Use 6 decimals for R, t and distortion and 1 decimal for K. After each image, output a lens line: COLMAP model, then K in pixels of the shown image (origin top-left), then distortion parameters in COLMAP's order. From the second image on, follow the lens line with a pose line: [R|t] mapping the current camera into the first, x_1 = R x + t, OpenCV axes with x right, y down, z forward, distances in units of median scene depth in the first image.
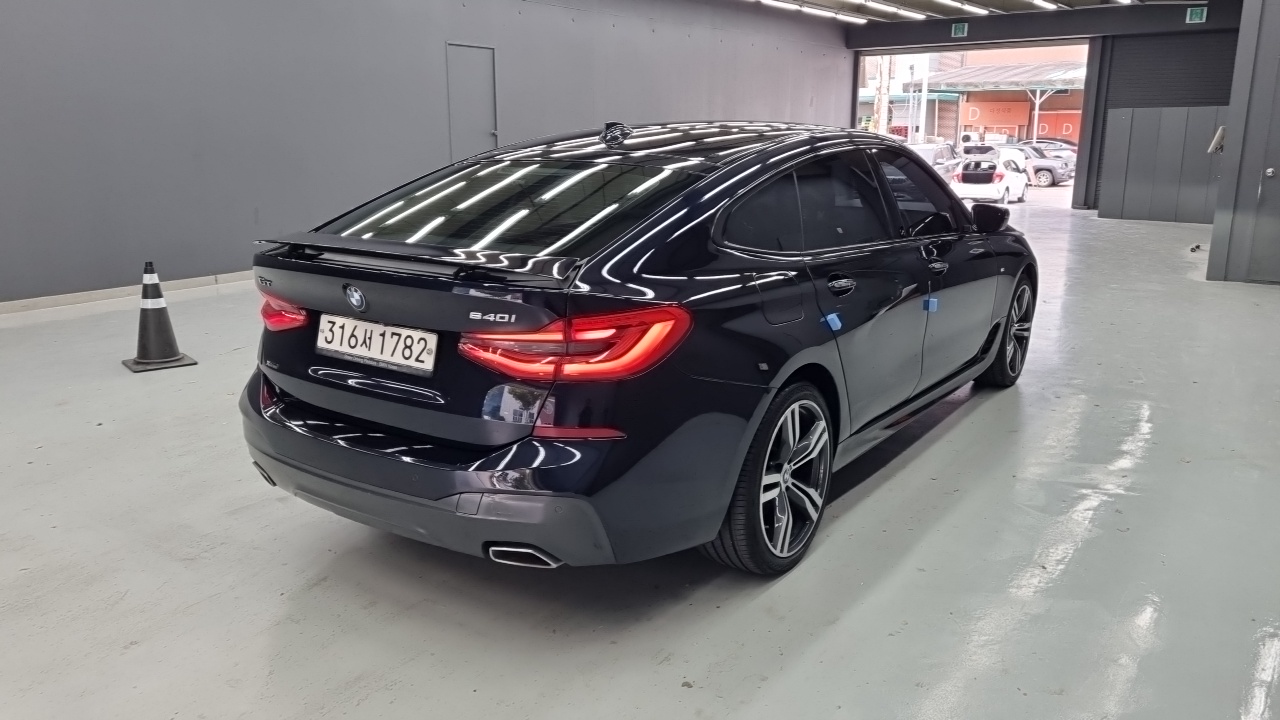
lens RADIAL K [[953.1, 0, 644.1], [0, 953.1, 318.6], [0, 0, 1]] dist [0.069456, -0.067091]
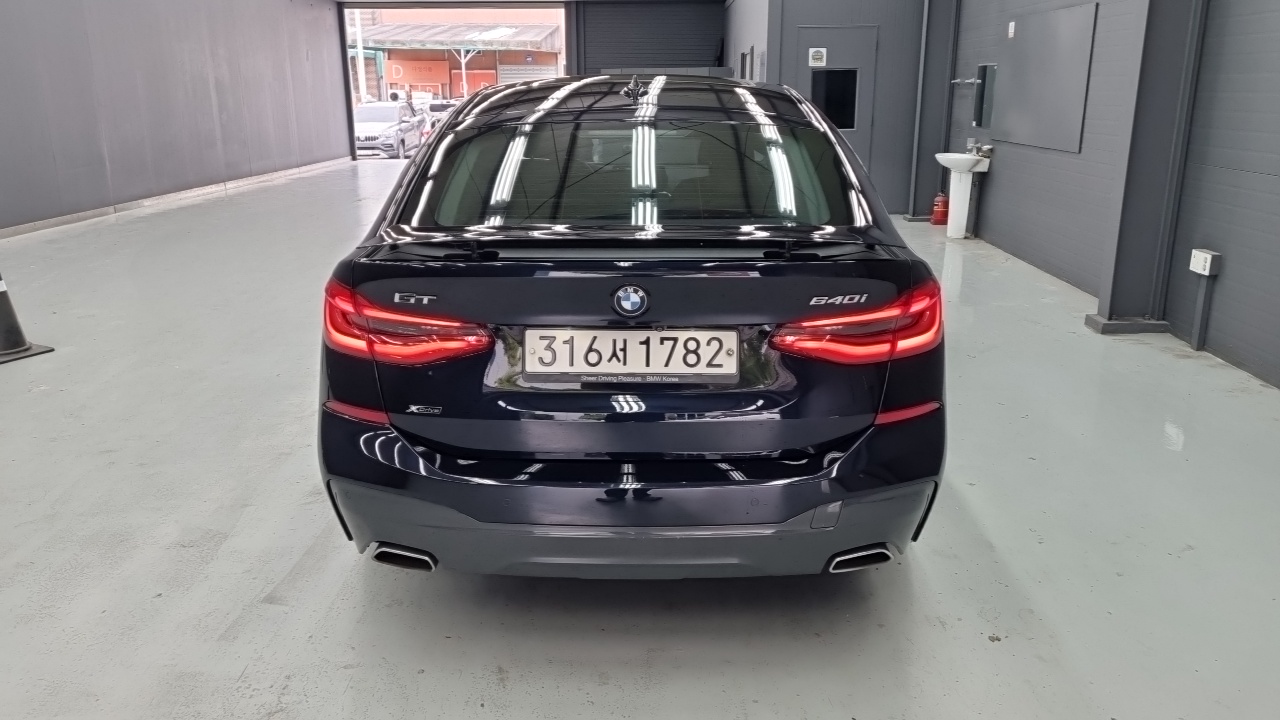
lens RADIAL K [[953.1, 0, 644.1], [0, 953.1, 318.6], [0, 0, 1]] dist [0.069456, -0.067091]
pose [[0.830708, -0.135218, 0.540037, -0.689342], [0.112497, 0.990815, 0.075039, -0.061984], [-0.545223, -0.001583, 0.838289, 0.320726]]
